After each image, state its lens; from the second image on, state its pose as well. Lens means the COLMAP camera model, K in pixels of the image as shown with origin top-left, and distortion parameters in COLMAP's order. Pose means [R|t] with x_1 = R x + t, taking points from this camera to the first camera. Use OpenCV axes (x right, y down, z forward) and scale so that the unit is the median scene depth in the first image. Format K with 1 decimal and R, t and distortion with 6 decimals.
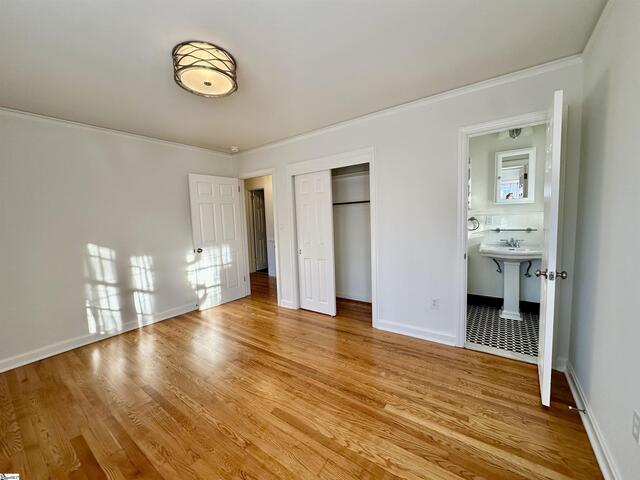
lens RADIAL K [[254.4, 0, 321.3], [0, 254.4, 239.7], [0, 0, 1]] dist [-0.001203, -0.000266]
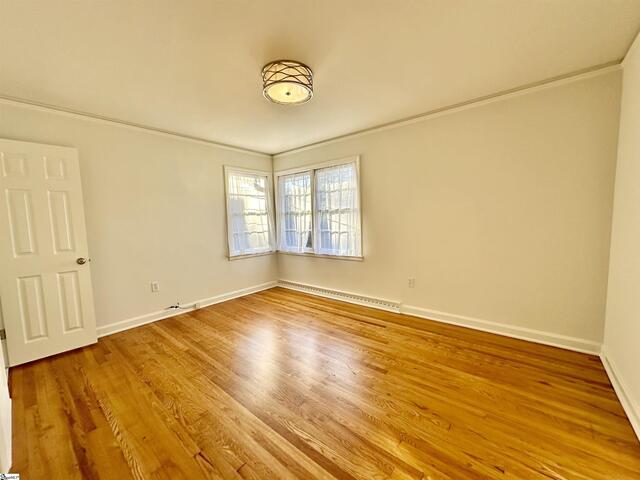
lens RADIAL K [[254.4, 0, 321.3], [0, 254.4, 239.7], [0, 0, 1]] dist [-0.001203, -0.000266]
pose [[-0.995439, 0.056421, 0.076931, -0.958632], [0.068873, 0.982990, 0.170256, -0.214680], [-0.066017, 0.174778, -0.982392, 3.338203]]
